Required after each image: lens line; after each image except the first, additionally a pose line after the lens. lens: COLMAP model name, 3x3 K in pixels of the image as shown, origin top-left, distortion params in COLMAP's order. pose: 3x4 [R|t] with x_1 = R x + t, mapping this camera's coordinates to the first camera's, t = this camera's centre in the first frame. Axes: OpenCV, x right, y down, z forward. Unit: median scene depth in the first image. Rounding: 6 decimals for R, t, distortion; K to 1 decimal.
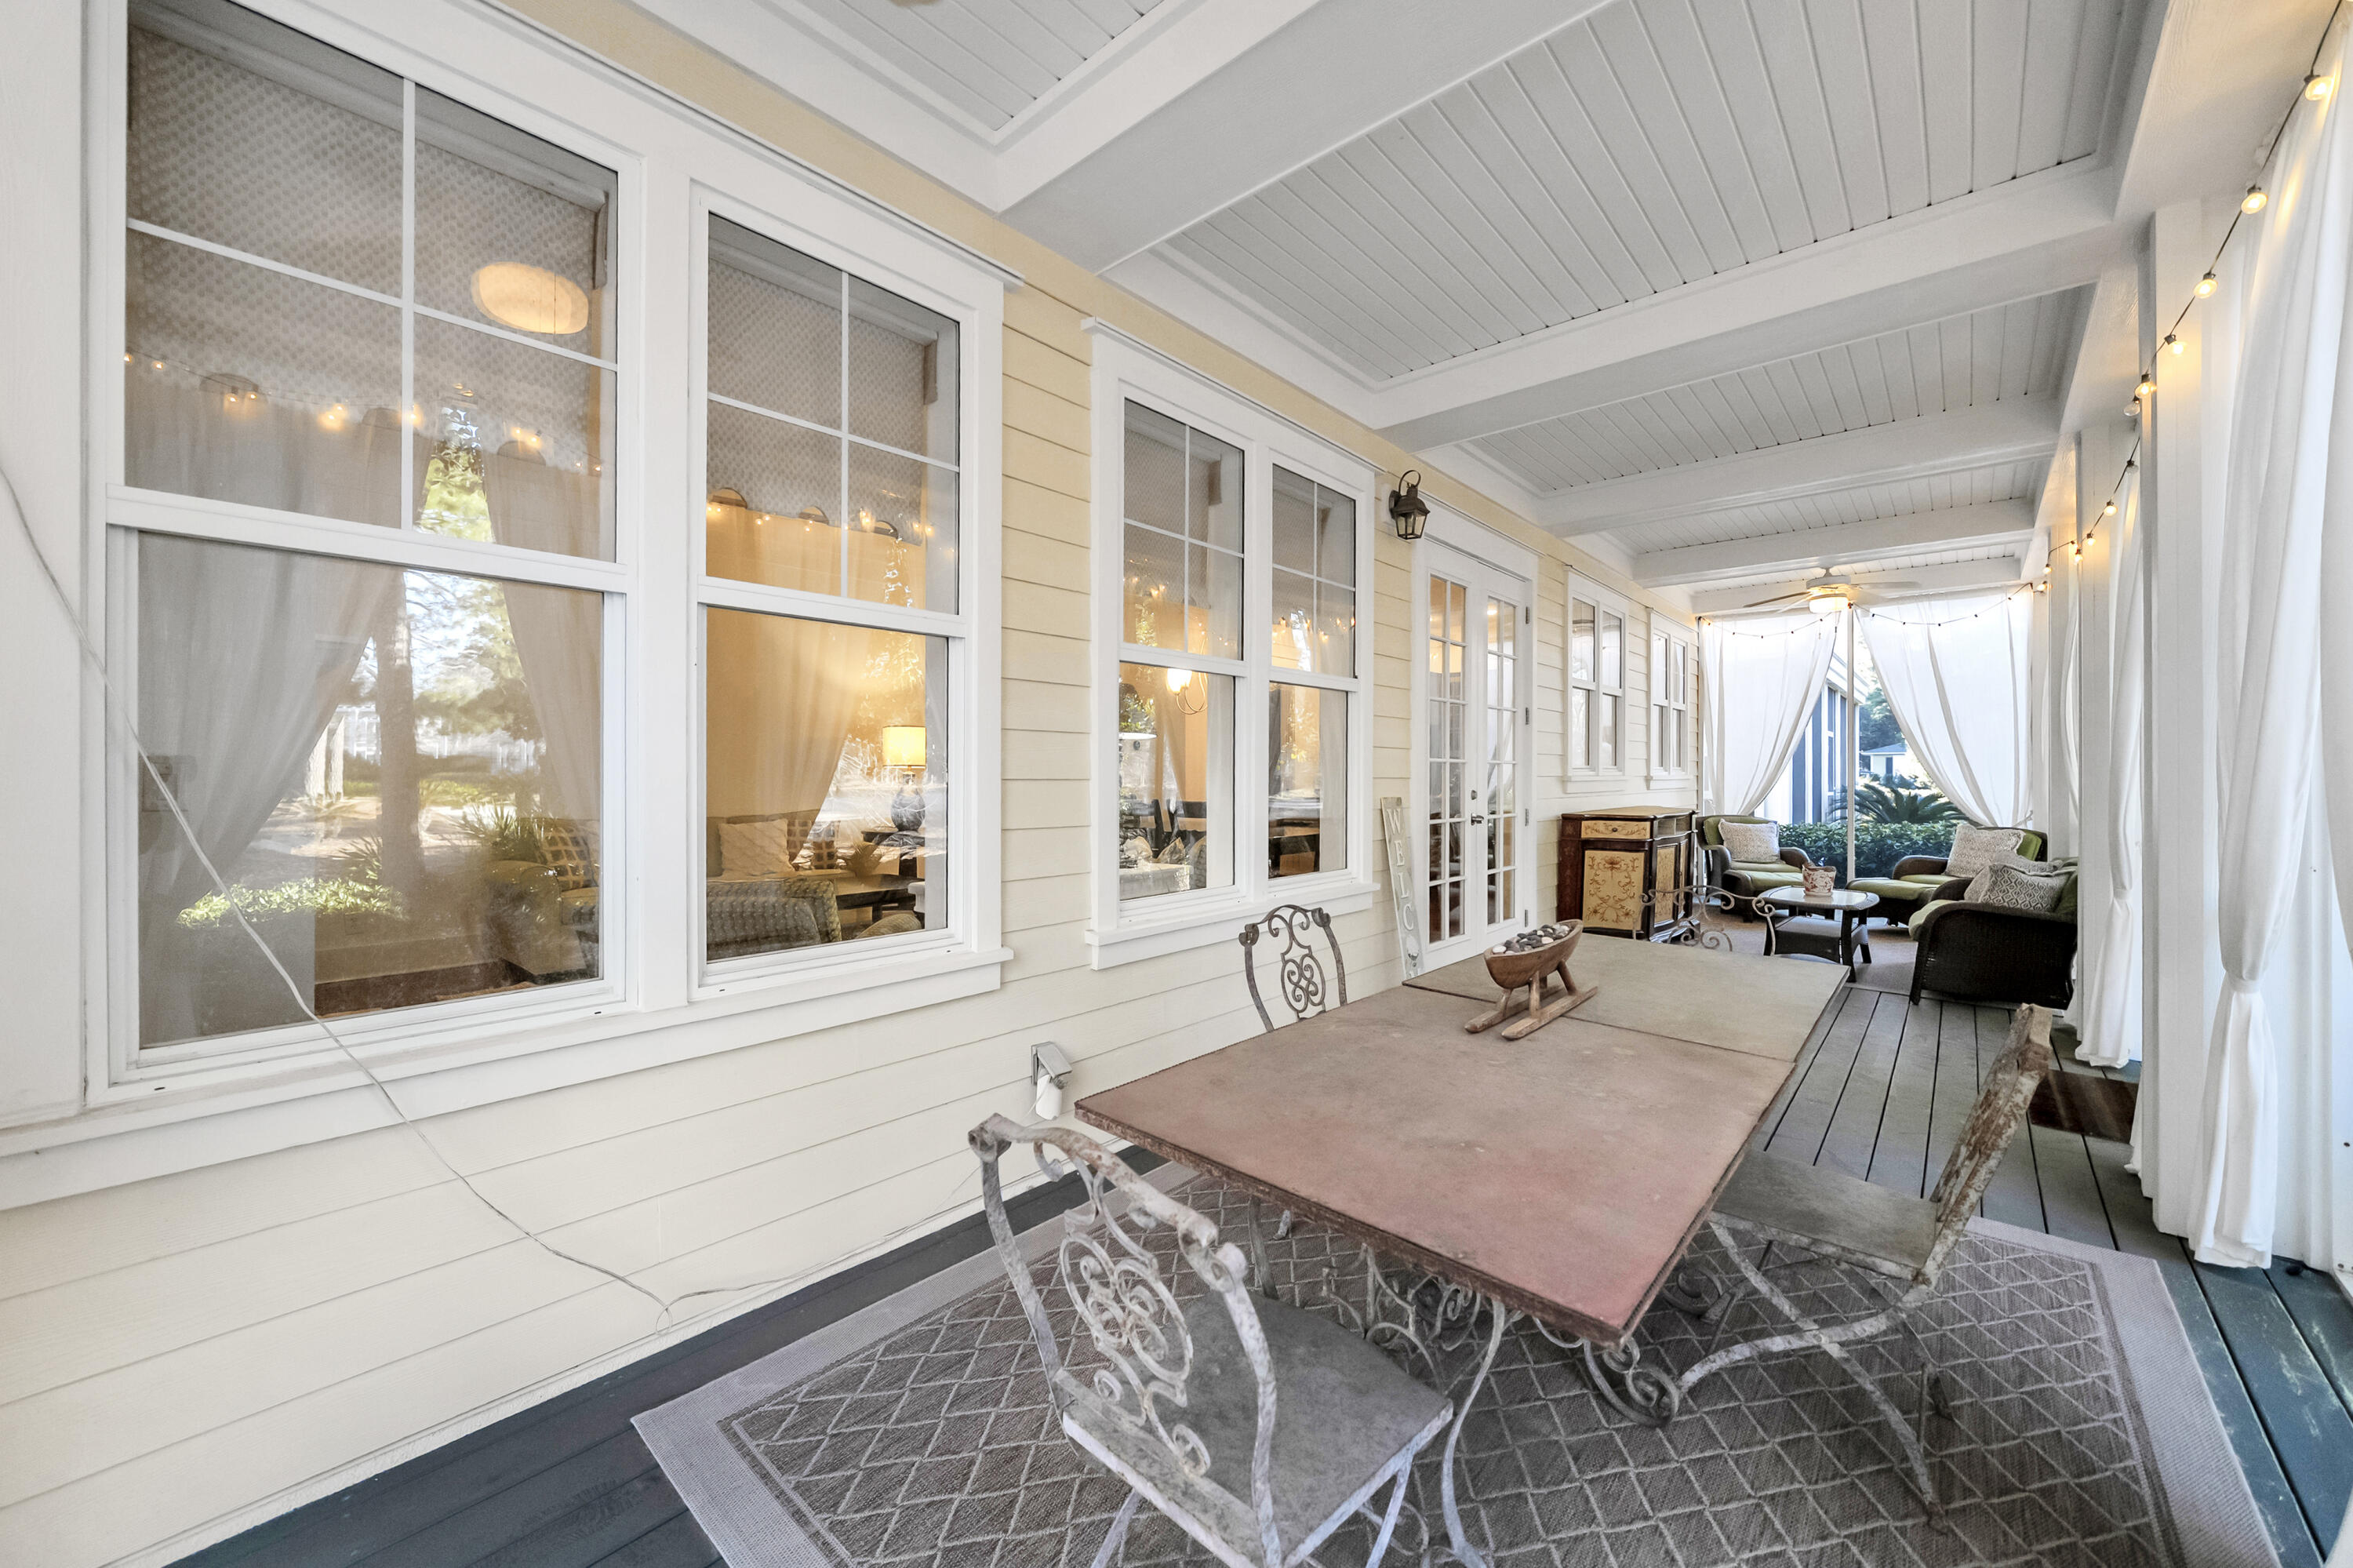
lens RADIAL K [[889.2, 0, 1175.4], [0, 889.2, 772.1], [0, 0, 1]] dist [-0.000062, 0.000168]
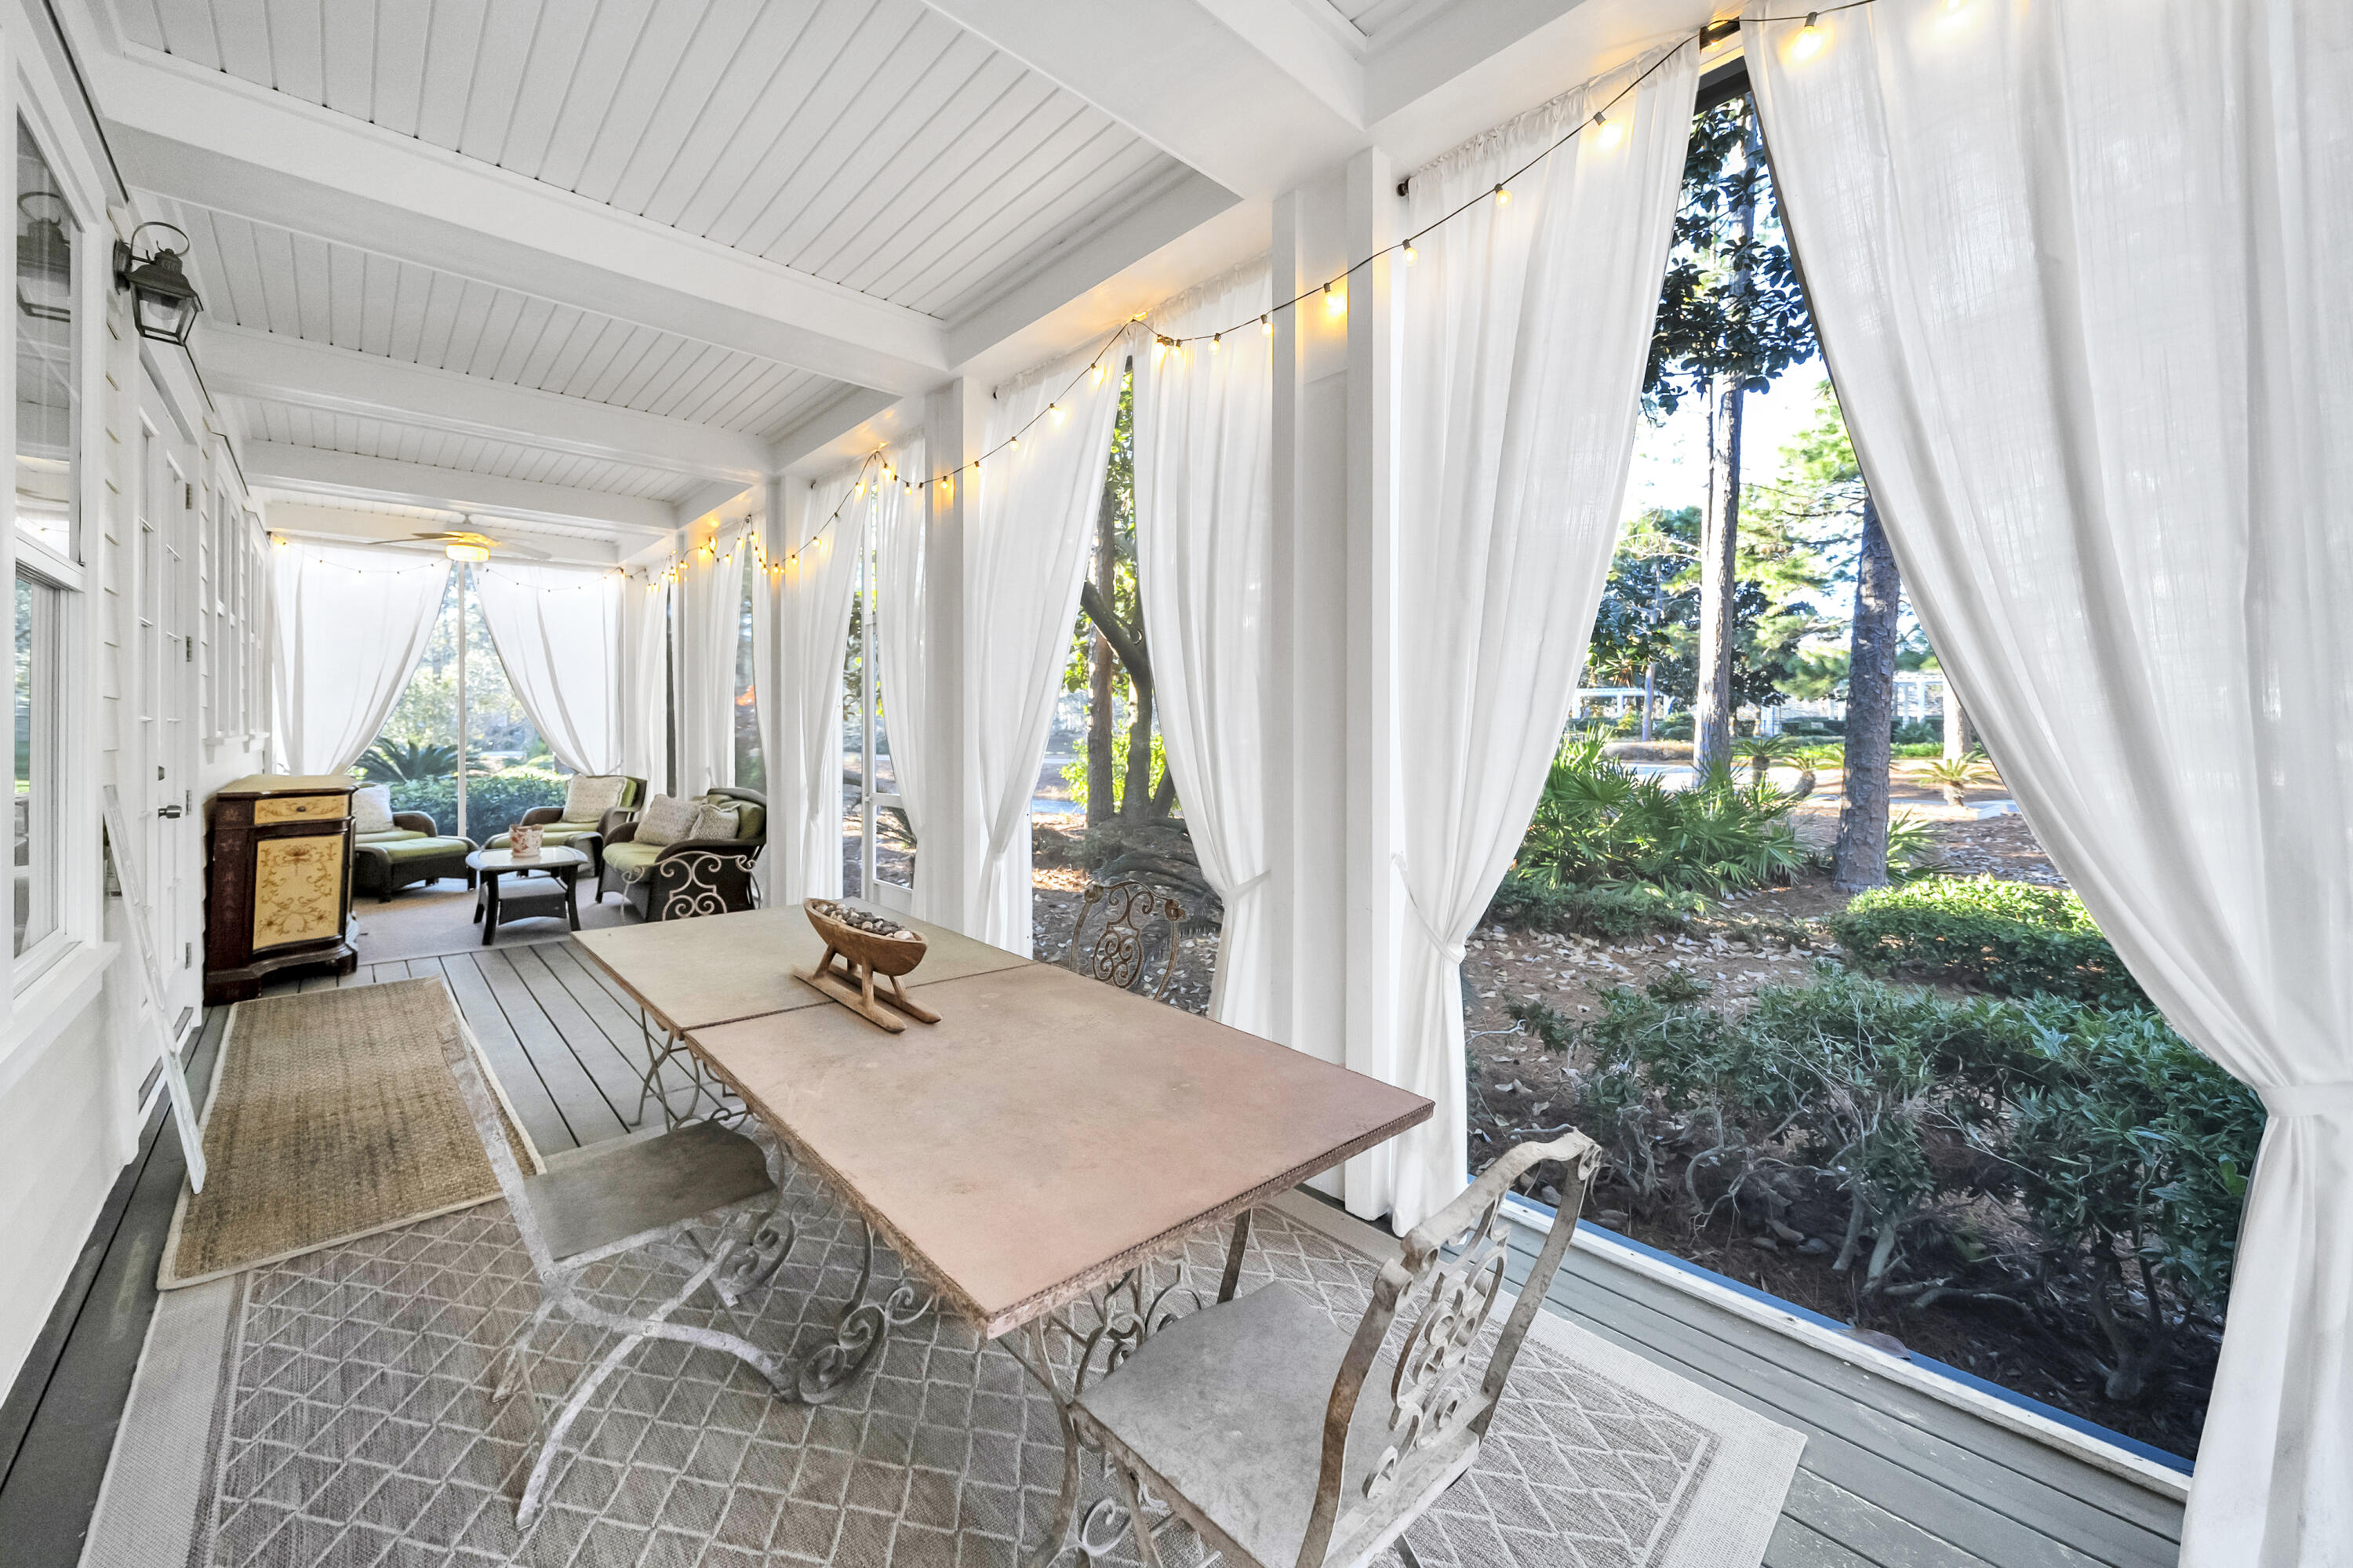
lens RADIAL K [[886.4, 0, 1166.0], [0, 886.4, 724.5], [0, 0, 1]] dist [-0.010226, -0.000010]
pose [[0.092004, -0.002634, 0.995755, -0.173867], [-0.000169, 0.999996, 0.002661, -0.008240], [-0.995759, -0.000413, 0.092003, 0.204788]]
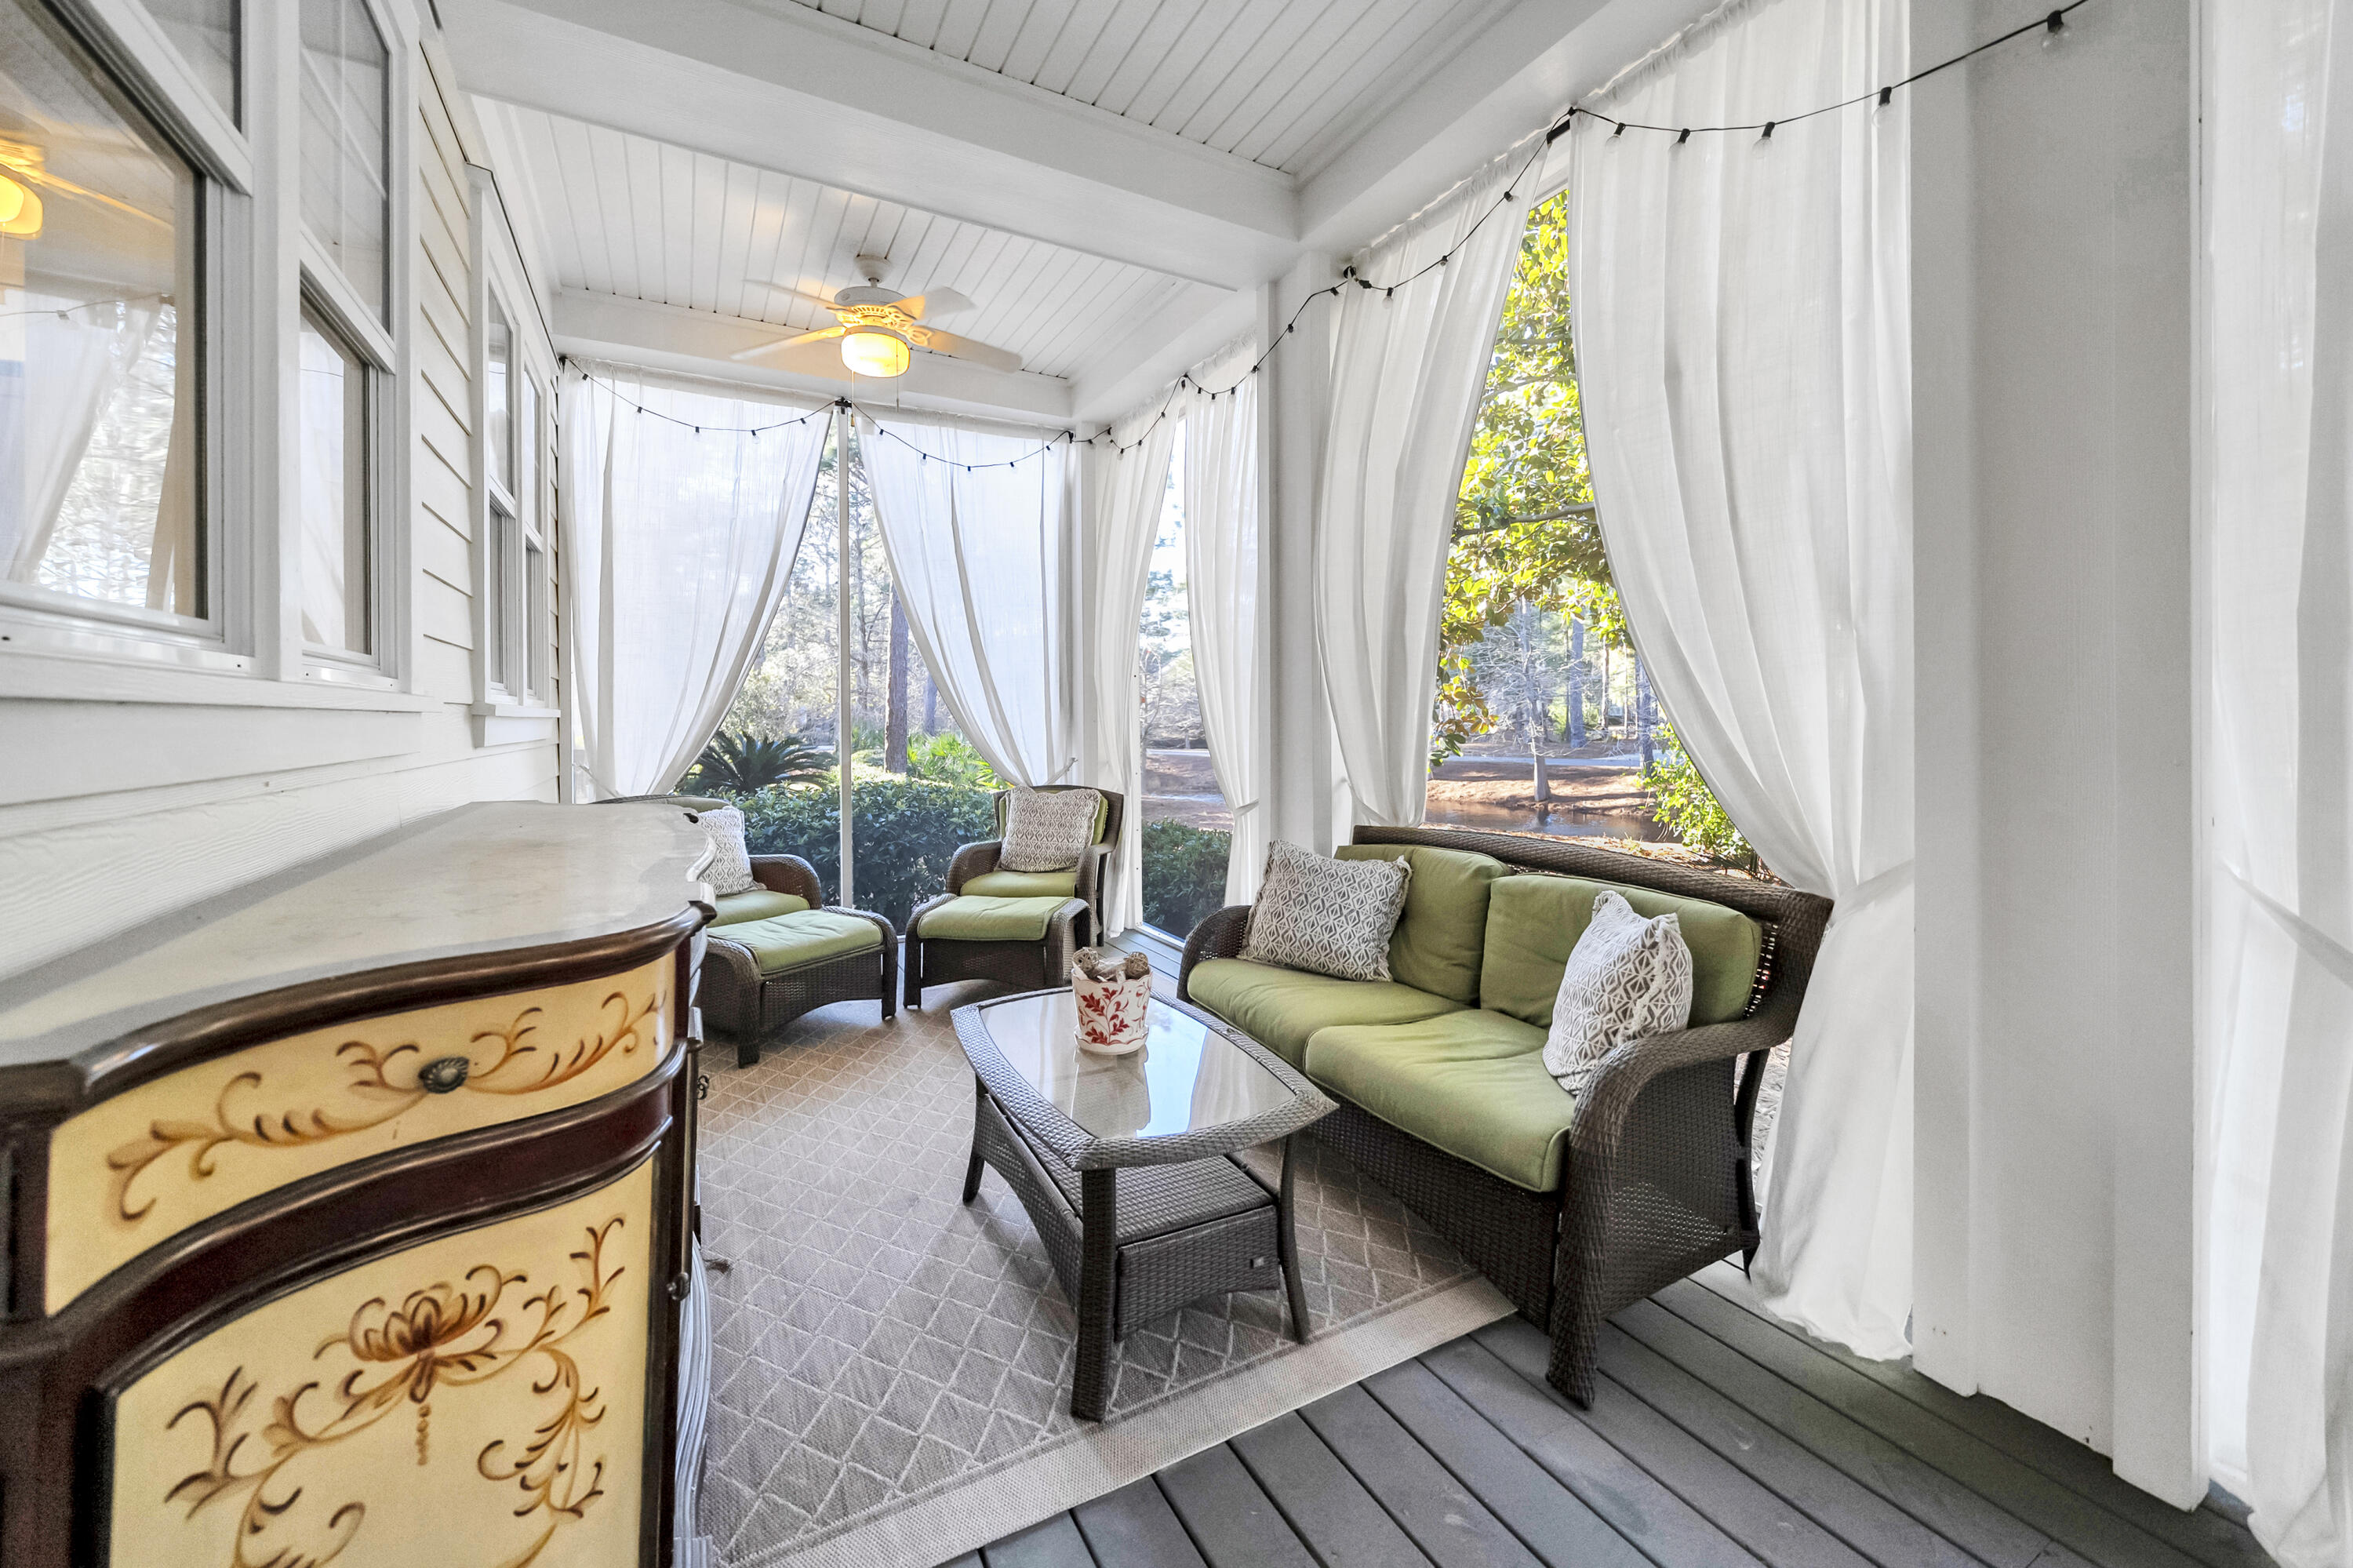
lens RADIAL K [[906.4, 0, 1172.5], [0, 906.4, 705.2], [0, 0, 1]] dist [-0.000265, -0.008133]
pose [[0.340146, 0.010529, 0.940314, 0.404392], [0.007060, 0.999881, -0.013750, 0.014391], [-0.940346, 0.011315, 0.340031, 0.850323]]
